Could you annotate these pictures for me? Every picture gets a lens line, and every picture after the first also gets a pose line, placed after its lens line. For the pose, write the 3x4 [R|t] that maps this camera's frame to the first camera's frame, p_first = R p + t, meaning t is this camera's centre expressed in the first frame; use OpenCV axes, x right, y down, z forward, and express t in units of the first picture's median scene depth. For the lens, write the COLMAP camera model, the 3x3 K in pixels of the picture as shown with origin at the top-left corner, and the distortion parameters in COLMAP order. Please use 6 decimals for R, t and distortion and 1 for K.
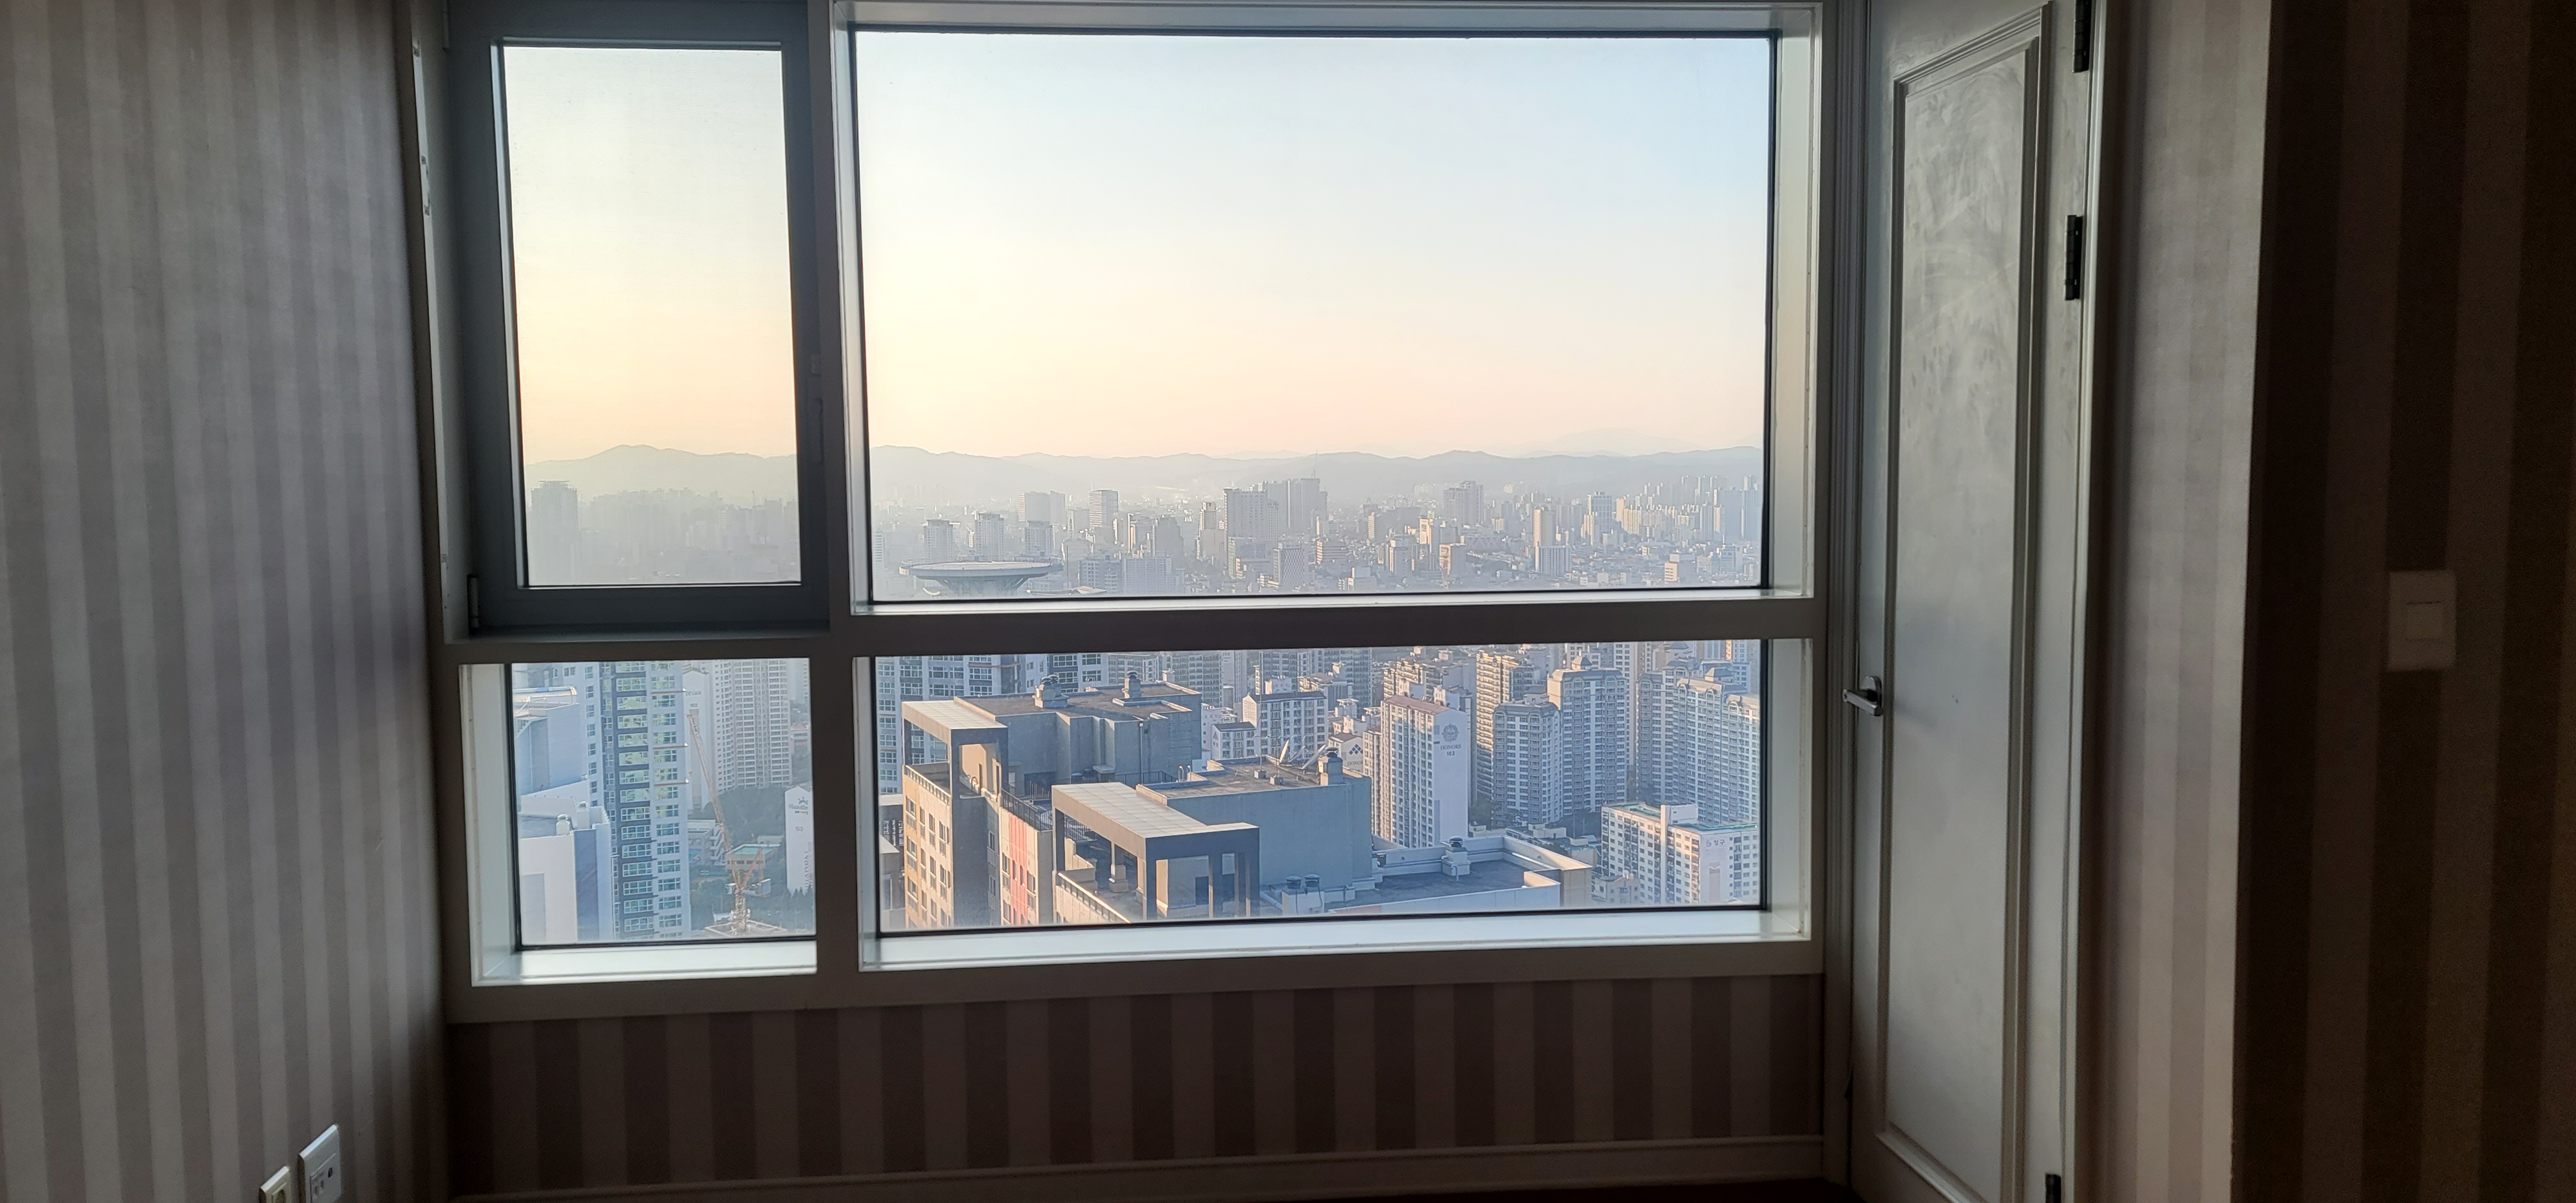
lens RADIAL K [[1811.1, 0, 1272.8], [0, 1811.1, 598.4], [0, 0, 1]] dist [0.006244, -0.018646]
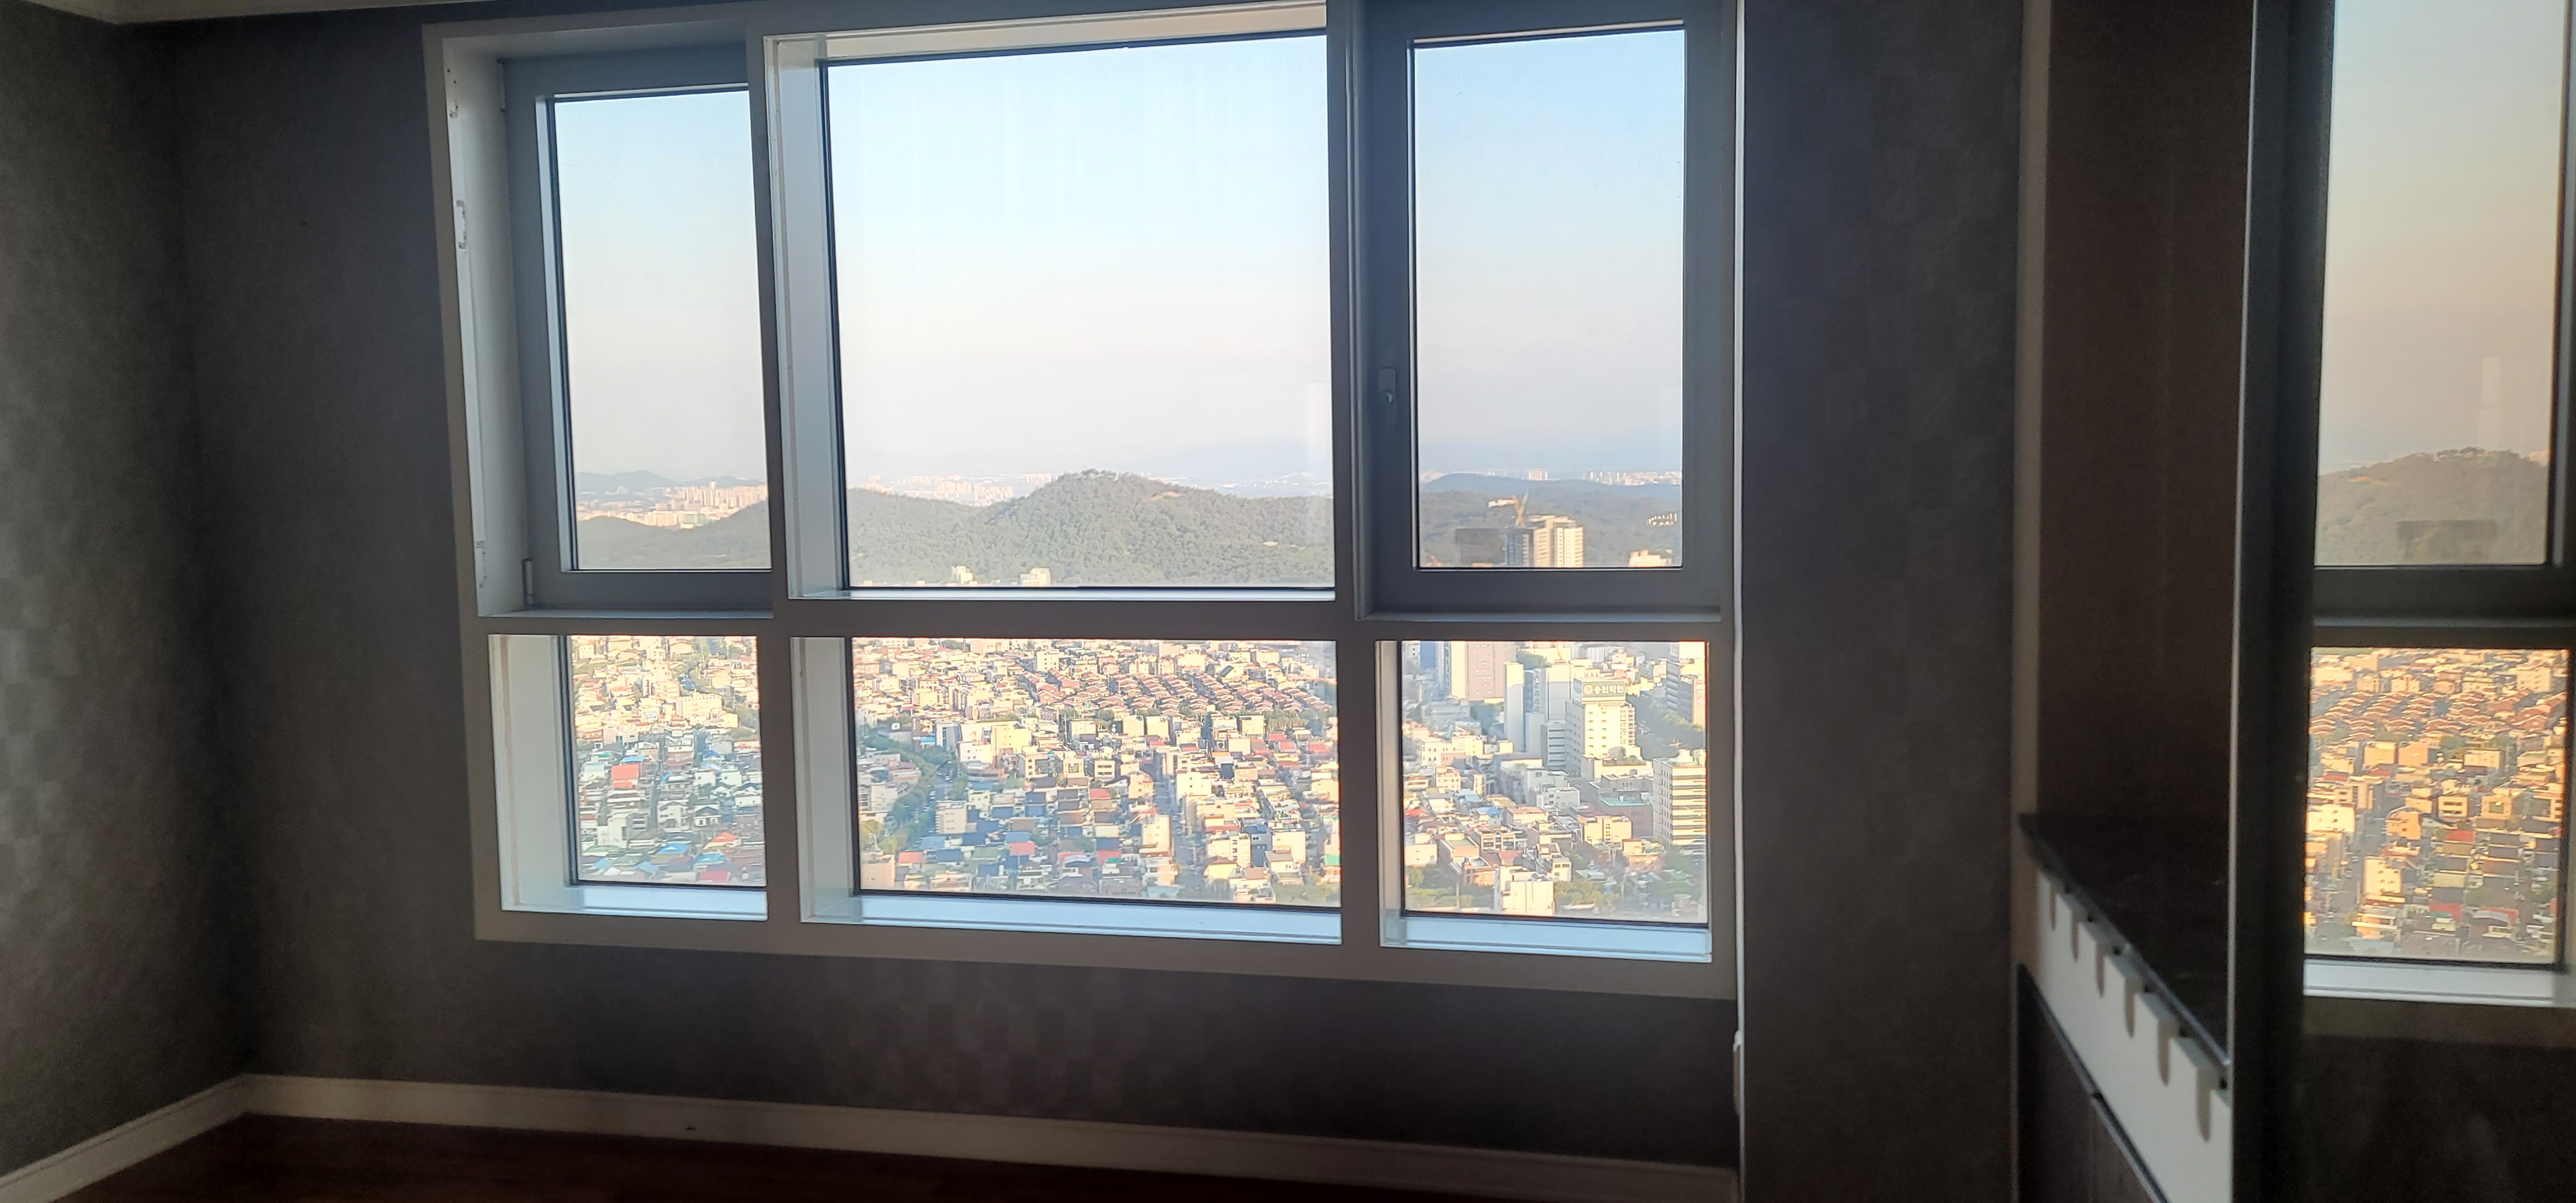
lens RADIAL K [[1811.1, 0, 1280.2], [0, 1811.1, 609.6], [0, 0, 1]] dist [0.006244, -0.018646]
pose [[0.945612, 0.021216, -0.324604, 0.378416], [-0.017218, 0.999736, 0.015183, -0.006117], [0.324840, -0.008768, 0.945728, 0.047769]]
